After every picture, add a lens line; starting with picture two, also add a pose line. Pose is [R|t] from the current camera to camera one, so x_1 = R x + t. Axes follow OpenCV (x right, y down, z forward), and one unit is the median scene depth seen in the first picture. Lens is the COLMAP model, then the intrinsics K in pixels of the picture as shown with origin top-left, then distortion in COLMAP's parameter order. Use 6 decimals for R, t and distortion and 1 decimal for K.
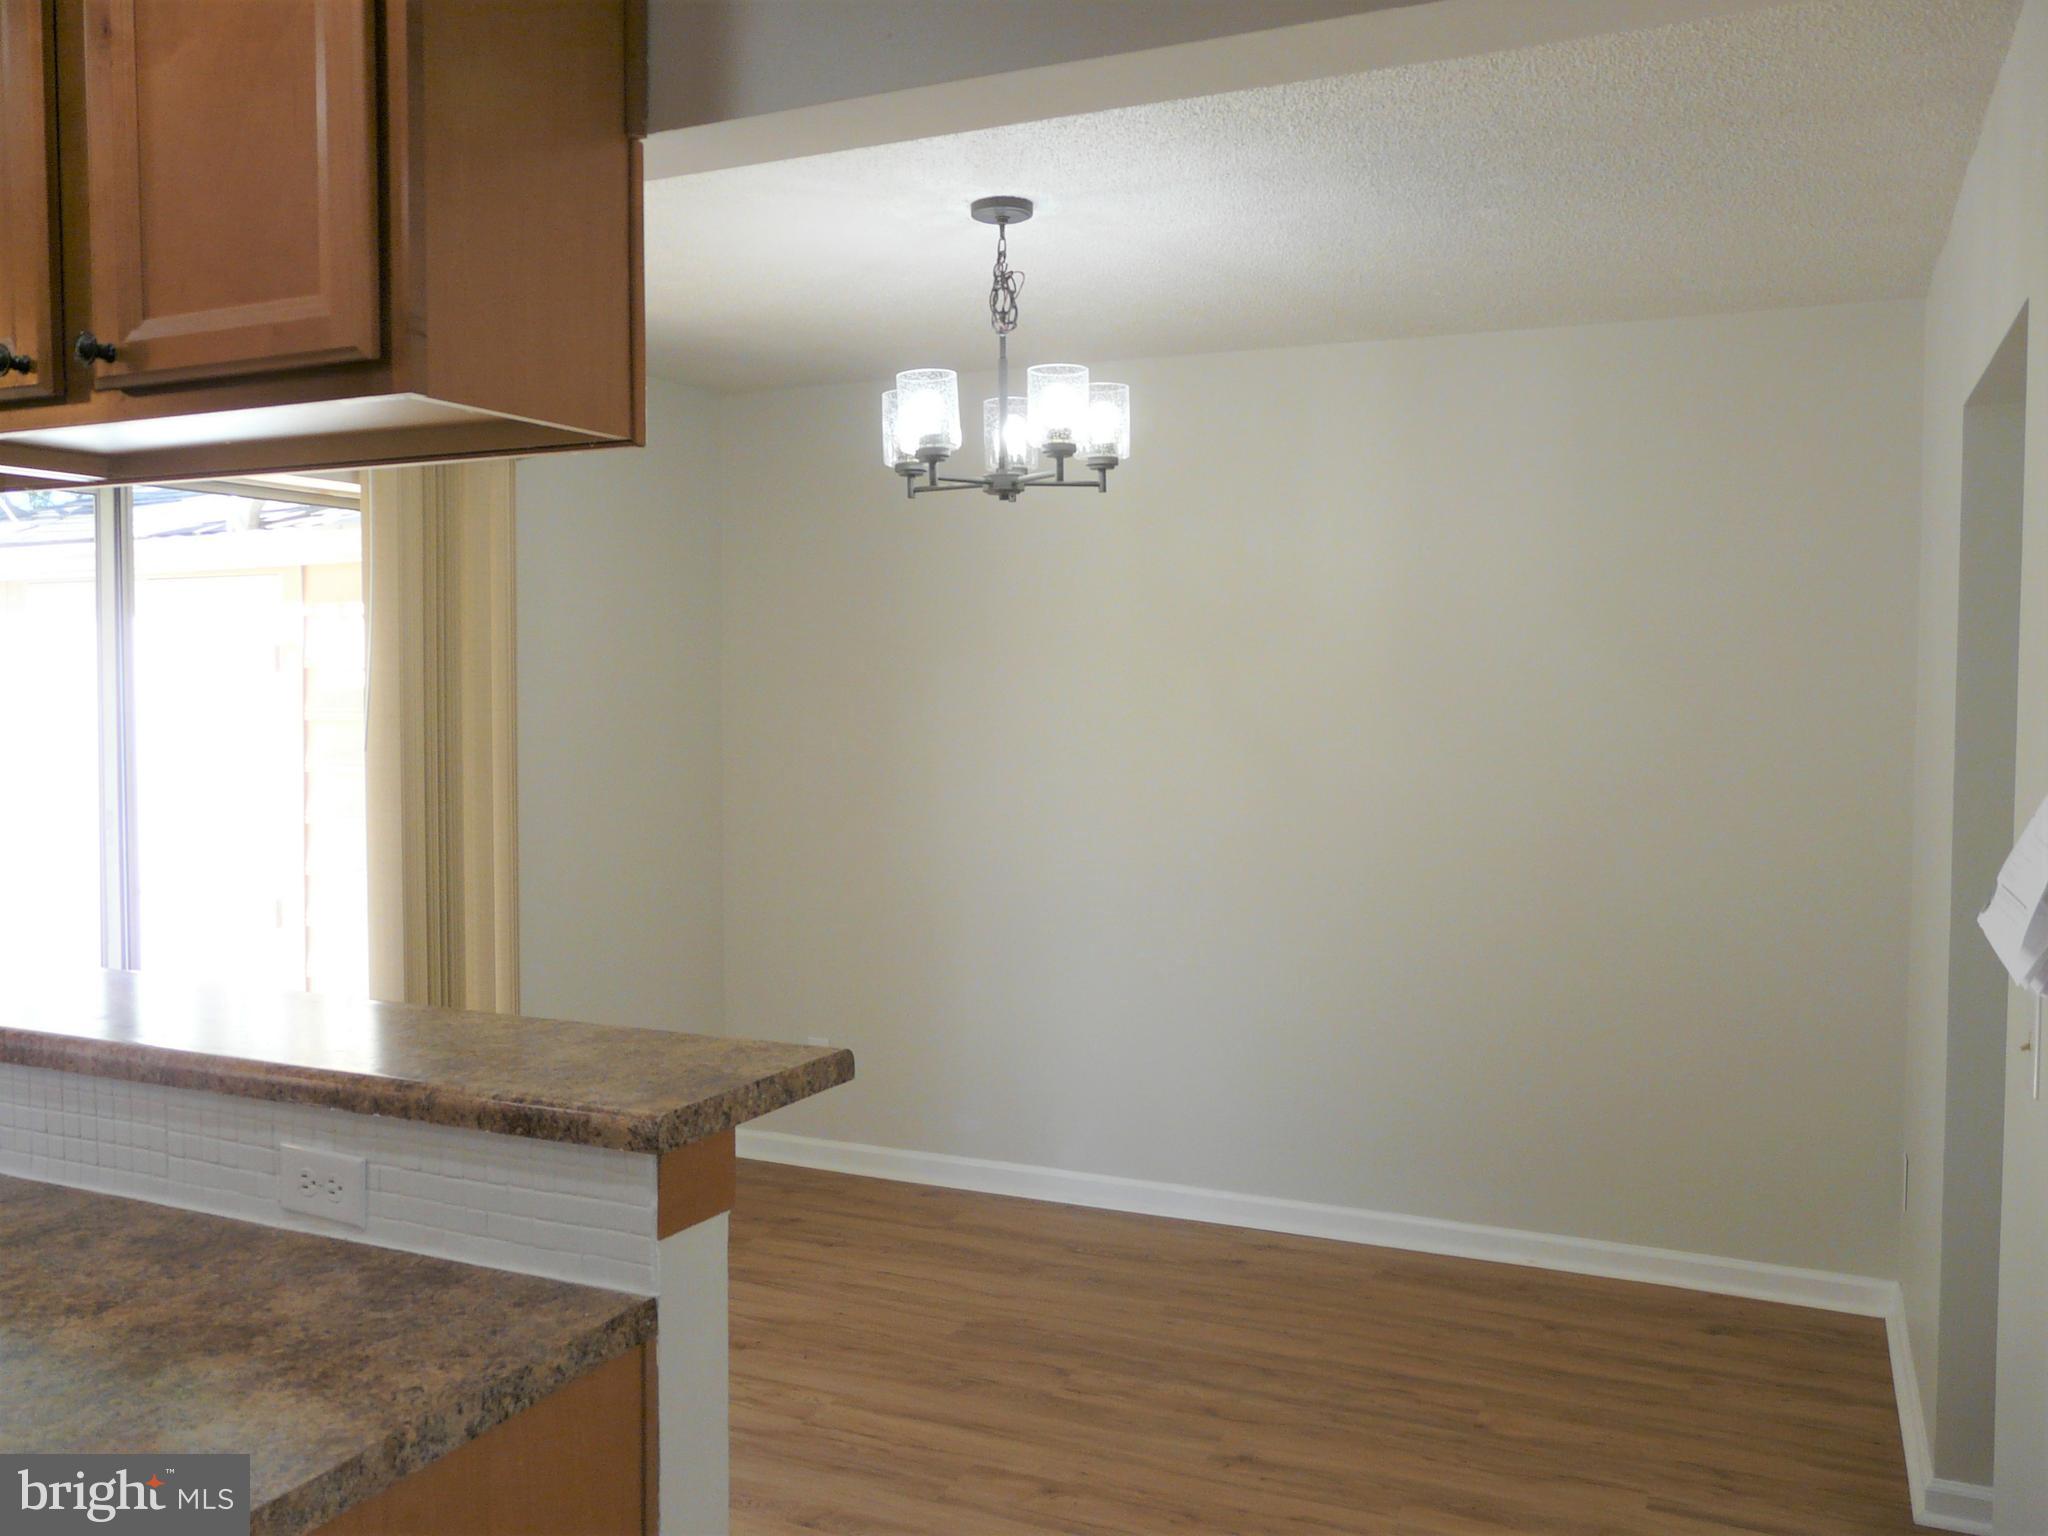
lens RADIAL K [[1708.6, 0, 1008.4], [0, 1708.6, 763.1], [0, 0, 1]] dist [-0.086829, 0.173379]
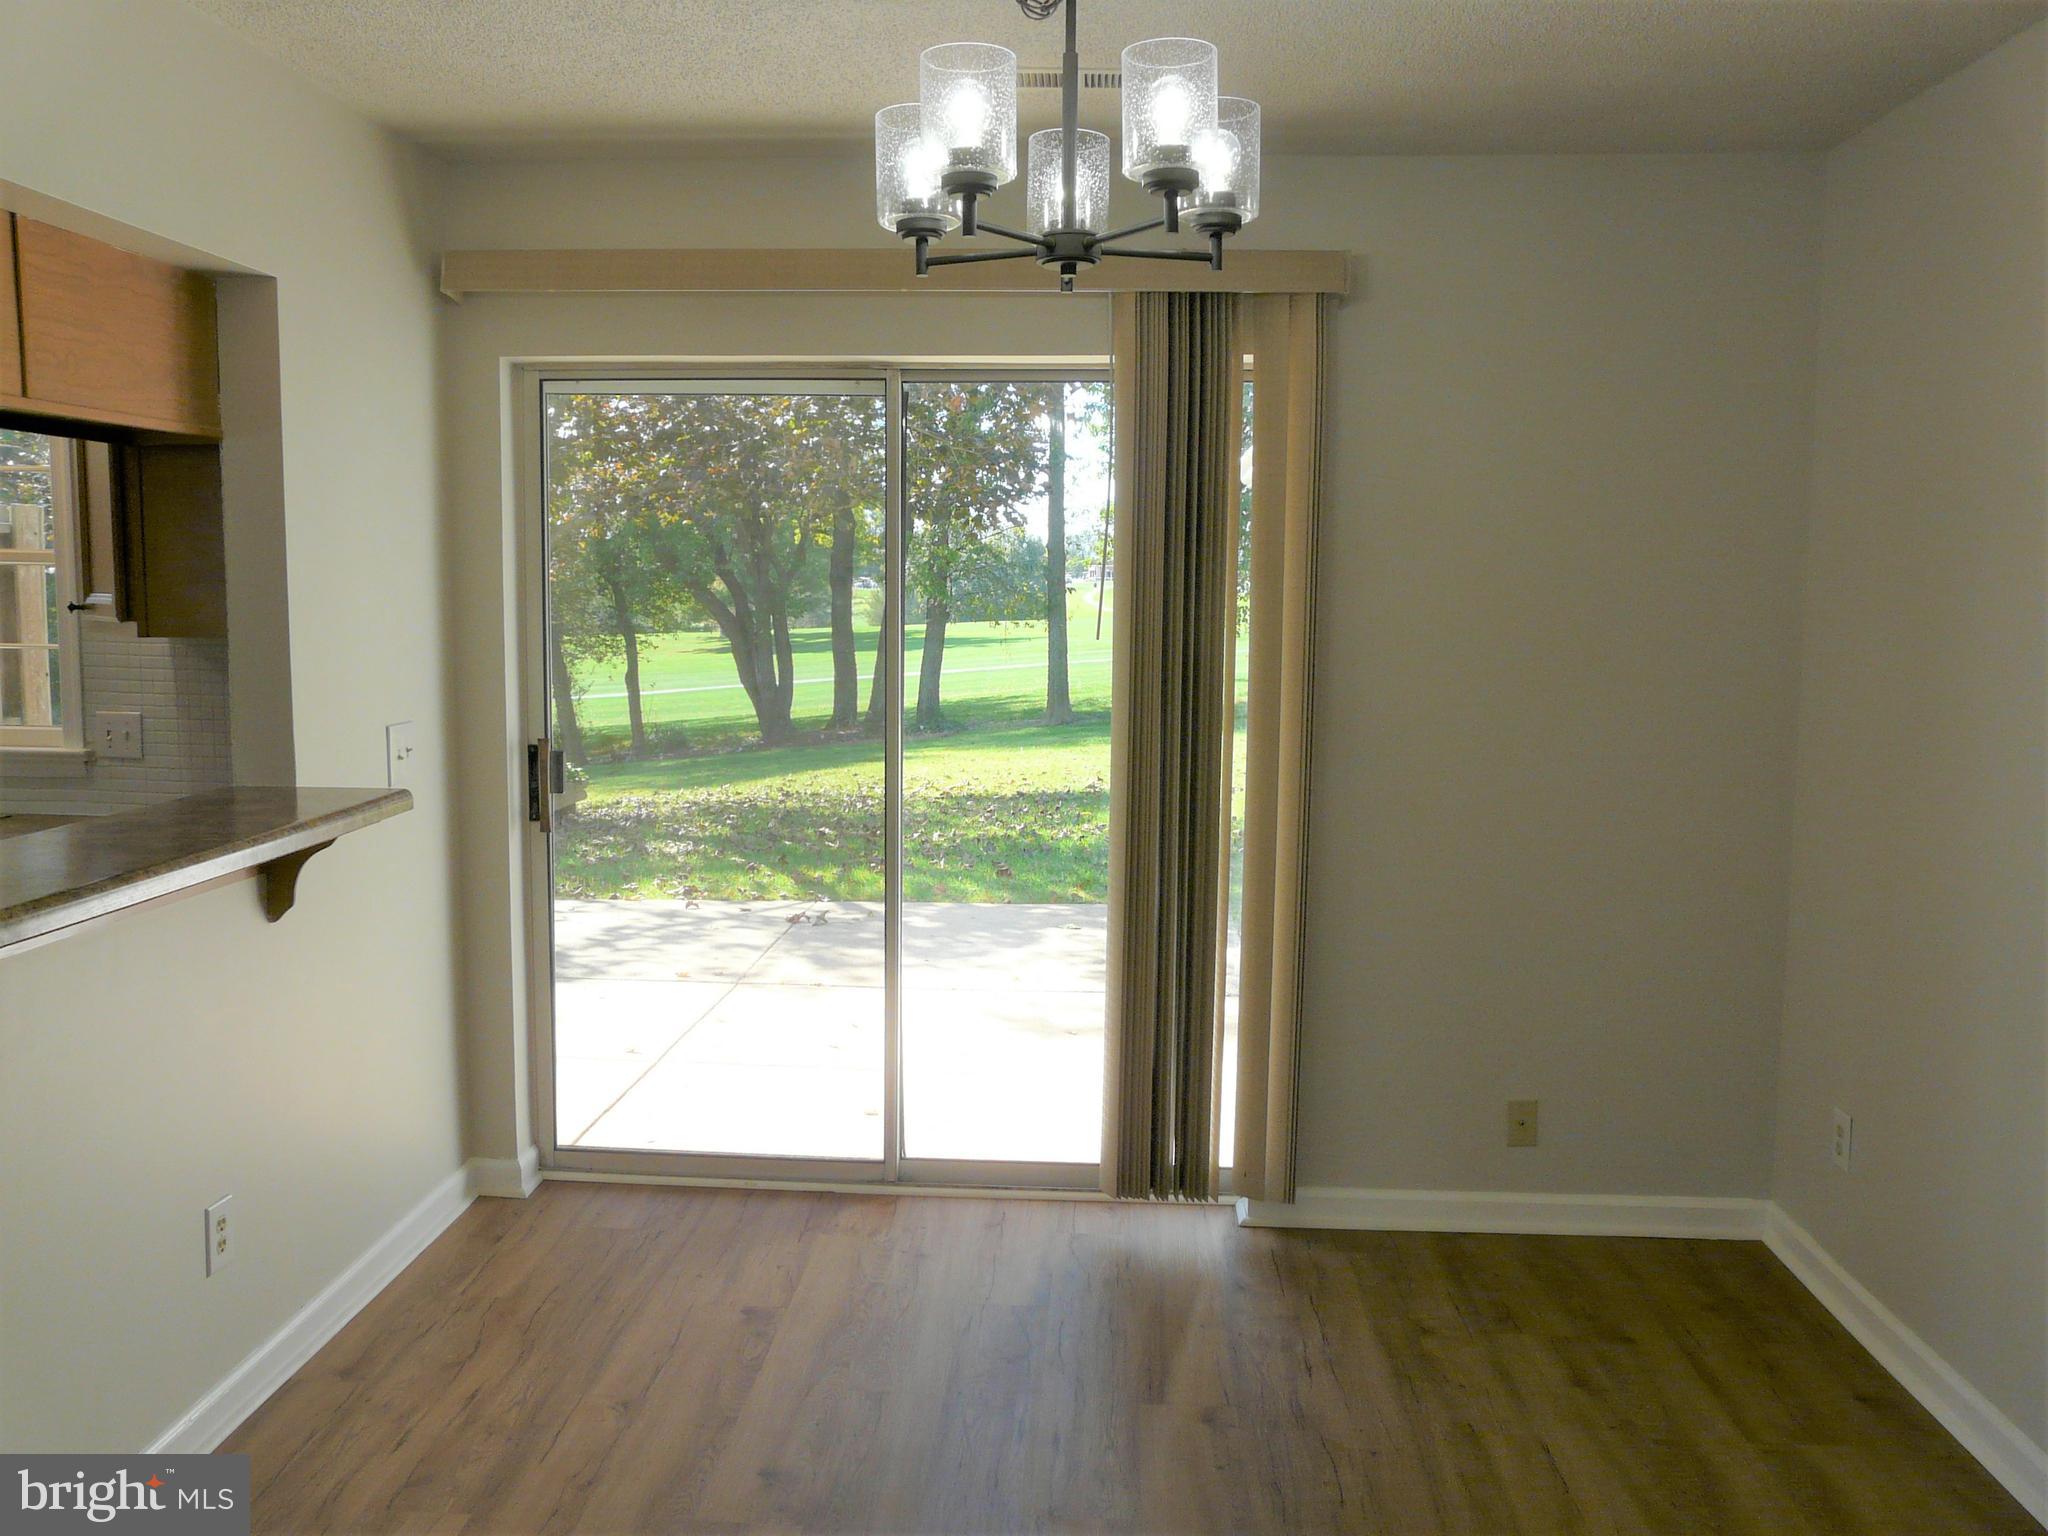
lens RADIAL K [[1708.6, 0, 1008.4], [0, 1708.6, 763.1], [0, 0, 1]] dist [-0.086829, 0.173379]
pose [[0.360908, 0.099750, -0.927252, 0.412922], [-0.051852, 0.994872, 0.086842, -0.015532], [0.931159, 0.016738, 0.364229, 0.512822]]
